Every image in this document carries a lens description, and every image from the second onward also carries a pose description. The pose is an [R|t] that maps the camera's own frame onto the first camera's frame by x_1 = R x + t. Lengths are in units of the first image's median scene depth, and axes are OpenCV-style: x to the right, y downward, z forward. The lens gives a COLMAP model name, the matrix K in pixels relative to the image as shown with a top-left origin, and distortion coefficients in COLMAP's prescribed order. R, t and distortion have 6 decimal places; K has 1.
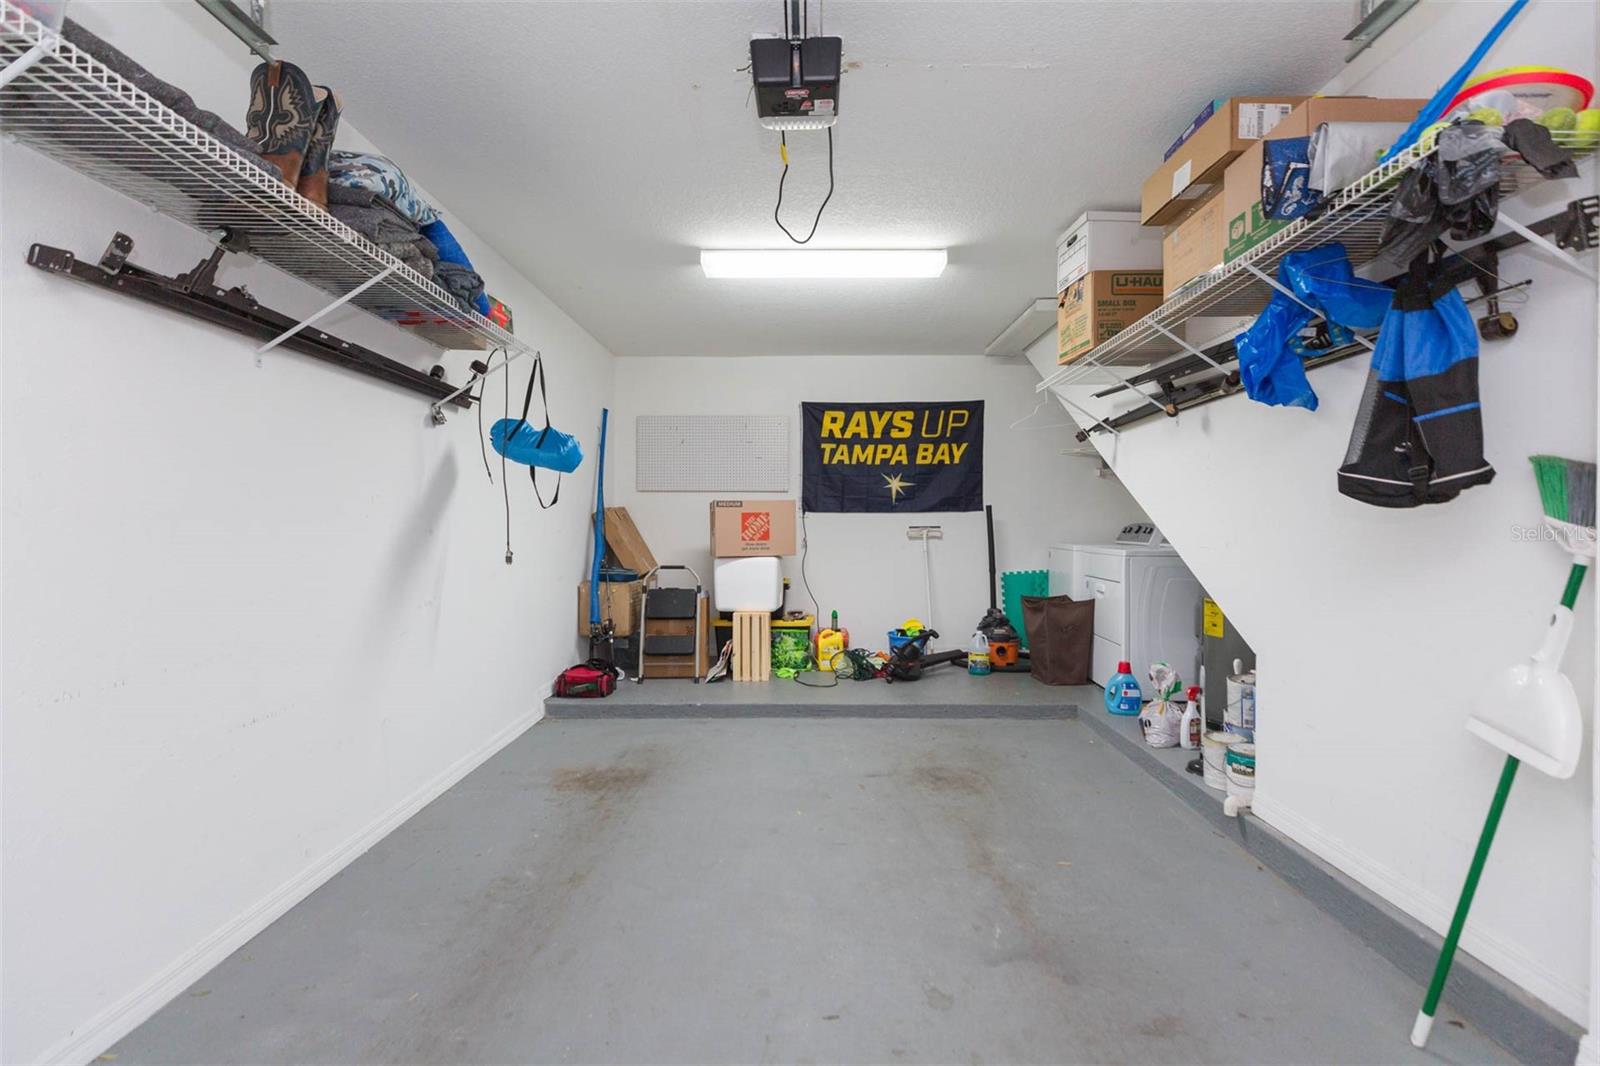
lens RADIAL K [[724.2, 0, 801.6], [0, 724.2, 528.9], [0, 0, 1]] dist [0.002617, -0.000030]
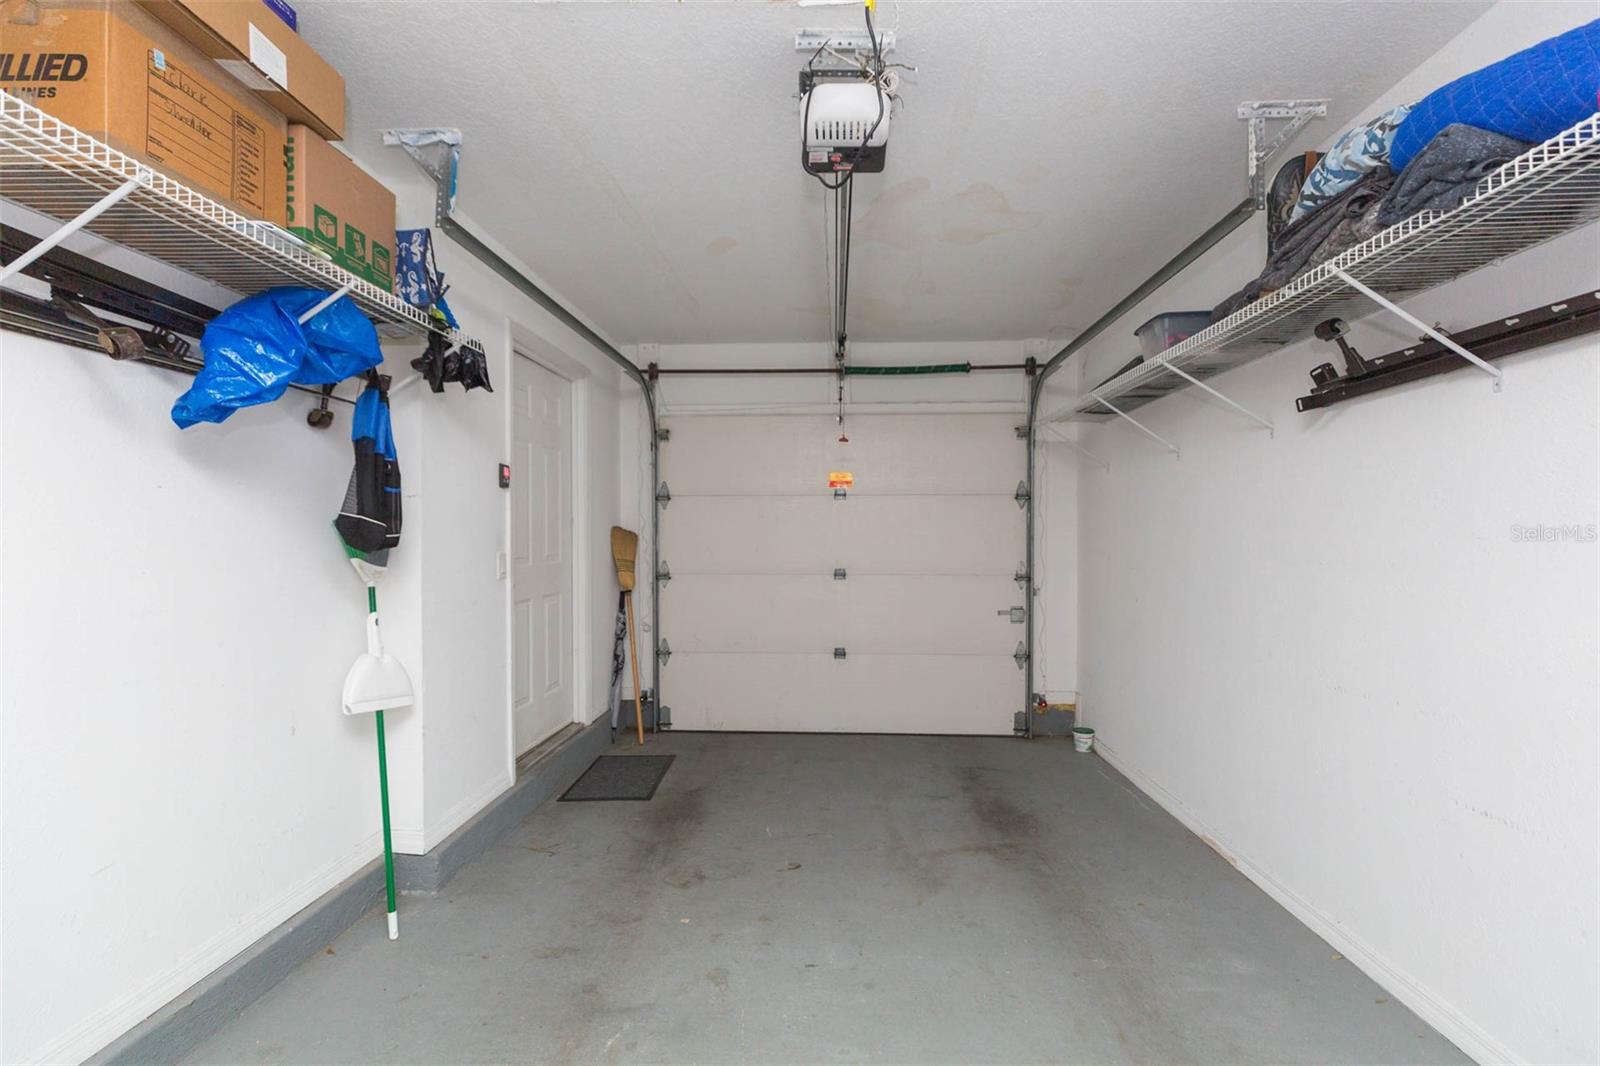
lens RADIAL K [[724.2, 0, 803.1], [0, 724.2, 533.0], [0, 0, 1]] dist [0.002617, -0.000030]
pose [[-0.998927, -0.005204, 0.046028, 0.002674], [-0.005192, 0.999986, 0.000367, -0.061125], [-0.046029, 0.000127, -0.998940, 1.970022]]
